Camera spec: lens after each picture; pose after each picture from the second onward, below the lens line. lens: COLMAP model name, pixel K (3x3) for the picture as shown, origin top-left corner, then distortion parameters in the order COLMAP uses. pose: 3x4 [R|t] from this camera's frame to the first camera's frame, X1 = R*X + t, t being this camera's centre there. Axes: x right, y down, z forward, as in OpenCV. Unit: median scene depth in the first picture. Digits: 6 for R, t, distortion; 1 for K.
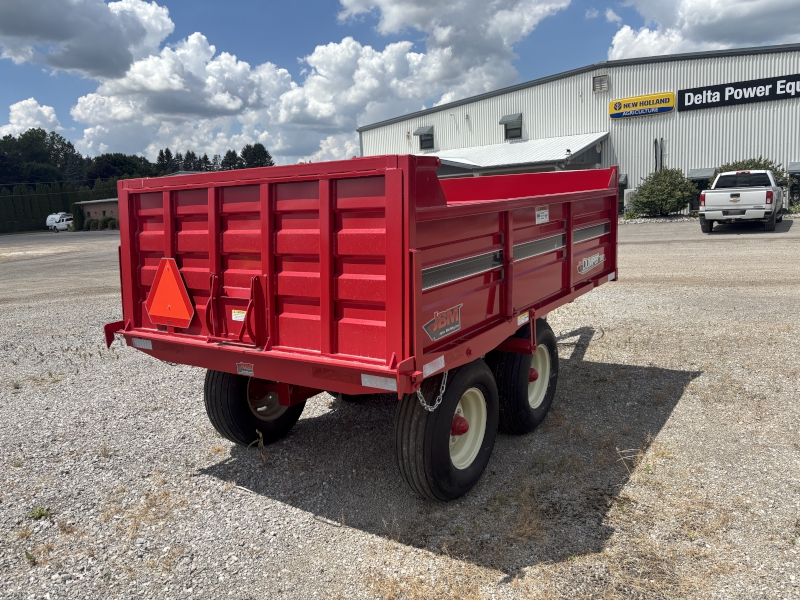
lens RADIAL K [[603.7, 0, 395.9], [0, 603.7, 300.2], [0, 0, 1]] dist [0.004870, -0.017388]
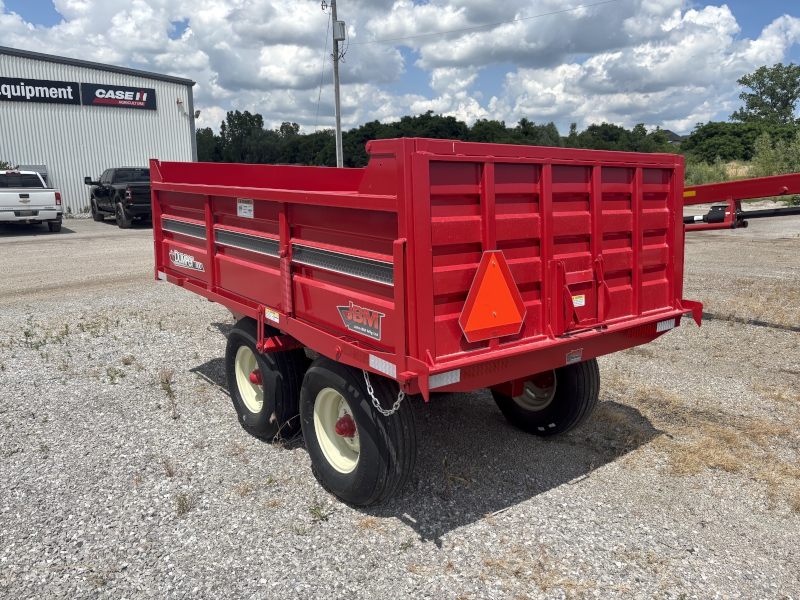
lens RADIAL K [[603.7, 0, 396.0], [0, 603.7, 303.2], [0, 0, 1]] dist [0.004870, -0.017388]
pose [[0.309076, -0.130845, 0.941993, -0.611800], [0.133146, 0.986689, 0.093367, -0.048205], [-0.941671, 0.096565, 0.322384, 0.472101]]
